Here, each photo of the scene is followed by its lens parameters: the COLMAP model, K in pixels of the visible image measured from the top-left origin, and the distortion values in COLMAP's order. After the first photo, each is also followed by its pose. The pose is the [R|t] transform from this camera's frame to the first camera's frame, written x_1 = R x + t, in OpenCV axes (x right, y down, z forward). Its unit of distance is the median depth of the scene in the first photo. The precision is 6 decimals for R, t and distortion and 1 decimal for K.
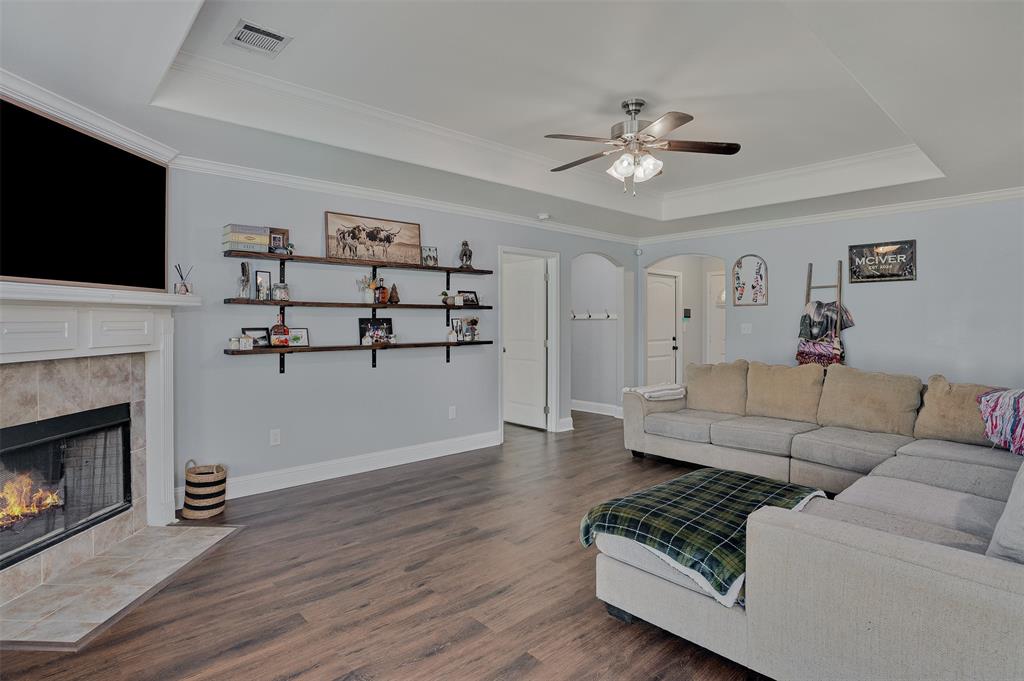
lens RADIAL K [[532.5, 0, 506.3], [0, 532.5, 318.6], [0, 0, 1]] dist [-0.019580, 0.008273]
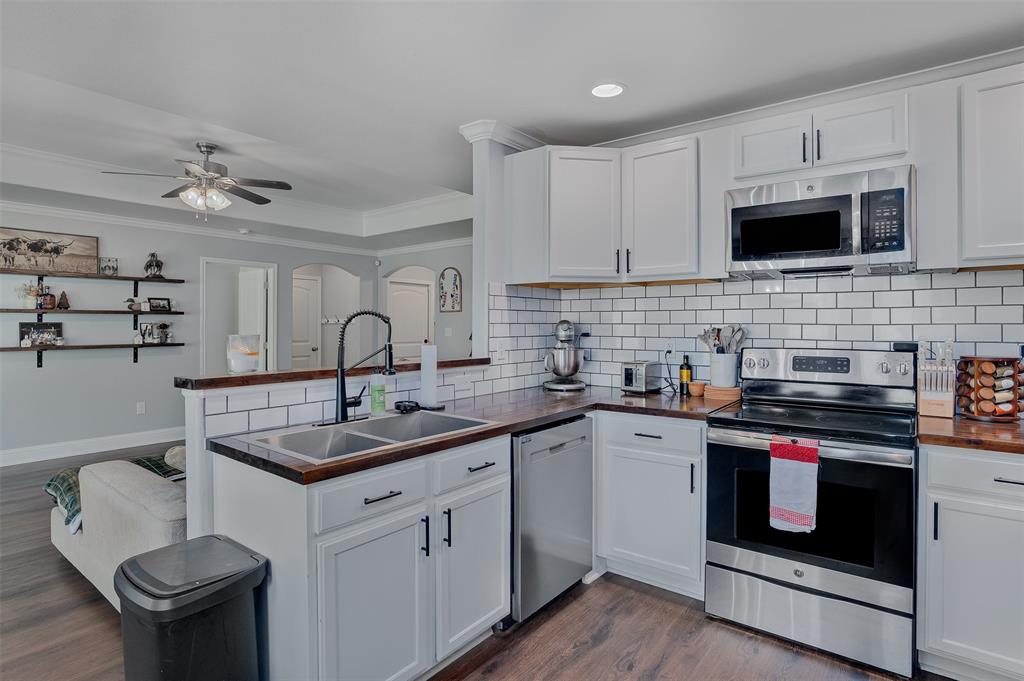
lens RADIAL K [[532.5, 0, 496.7], [0, 532.5, 324.0], [0, 0, 1]] dist [-0.019580, 0.008273]
pose [[0.989317, 0.001042, 0.145777, 0.521308], [-0.001388, 0.999996, 0.002269, -0.001349], [-0.145774, -0.002447, 0.989315, -0.210478]]
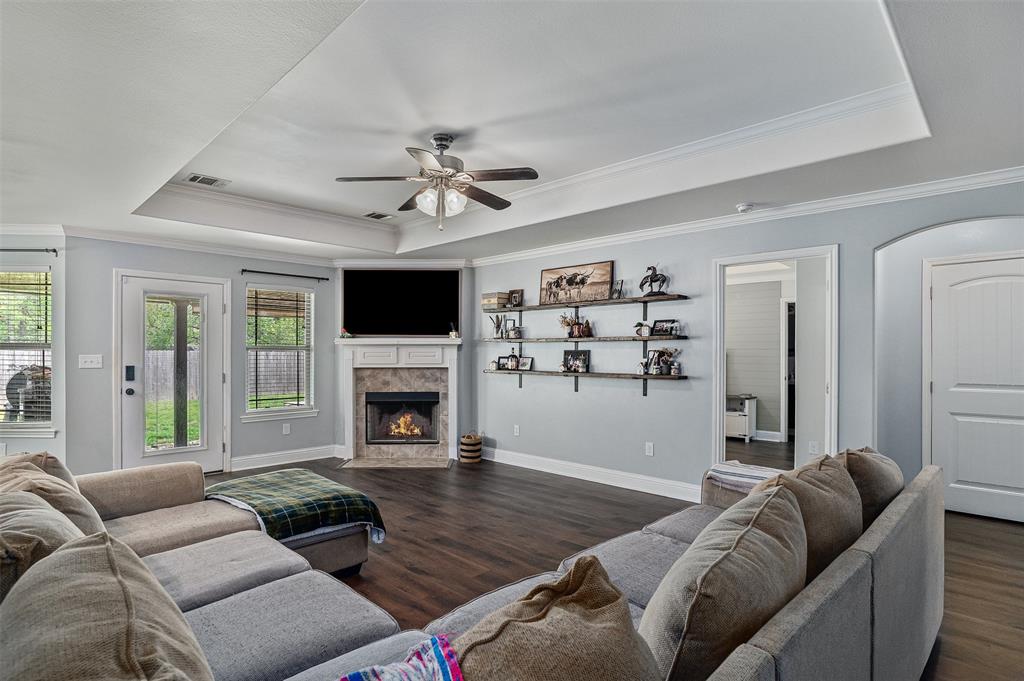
lens RADIAL K [[532.5, 0, 516.6], [0, 532.5, 350.5], [0, 0, 1]] dist [-0.019580, 0.008273]
pose [[0.070692, -0.000719, -0.997498, 0.919683], [0.002594, 0.999996, -0.000537, 0.000381], [0.997495, -0.002549, 0.070693, 0.779644]]
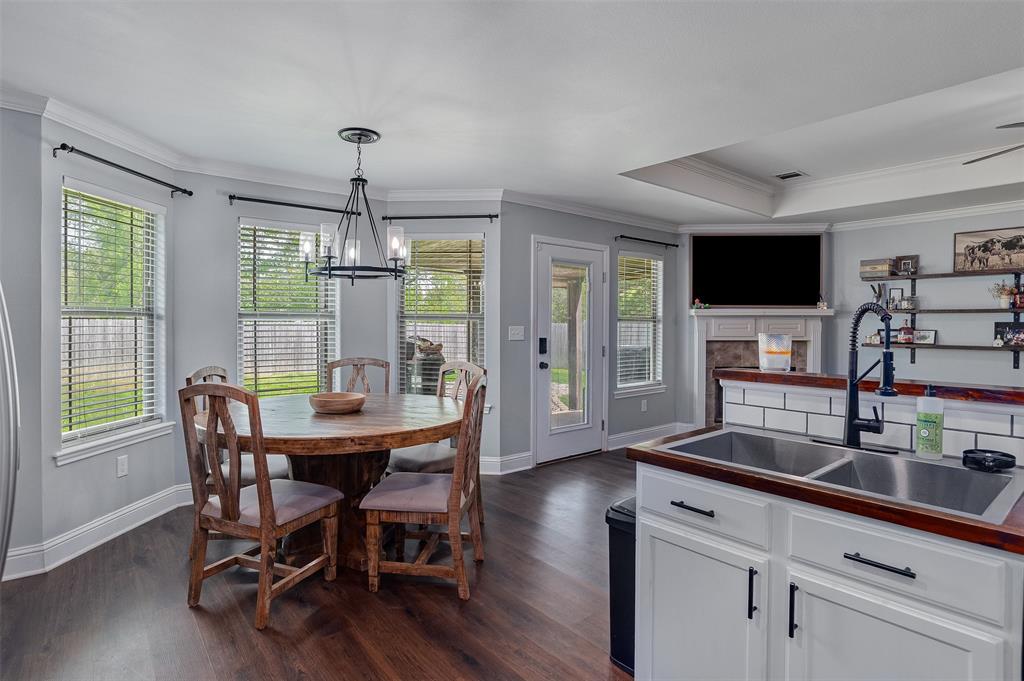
lens RADIAL K [[532.5, 0, 519.2], [0, 532.5, 322.8], [0, 0, 1]] dist [-0.019580, 0.008273]
pose [[-0.018810, 0.000530, -0.999823, 0.810677], [0.000540, 1.000000, 0.000520, -0.000675], [0.999823, -0.000531, -0.018811, 0.032849]]
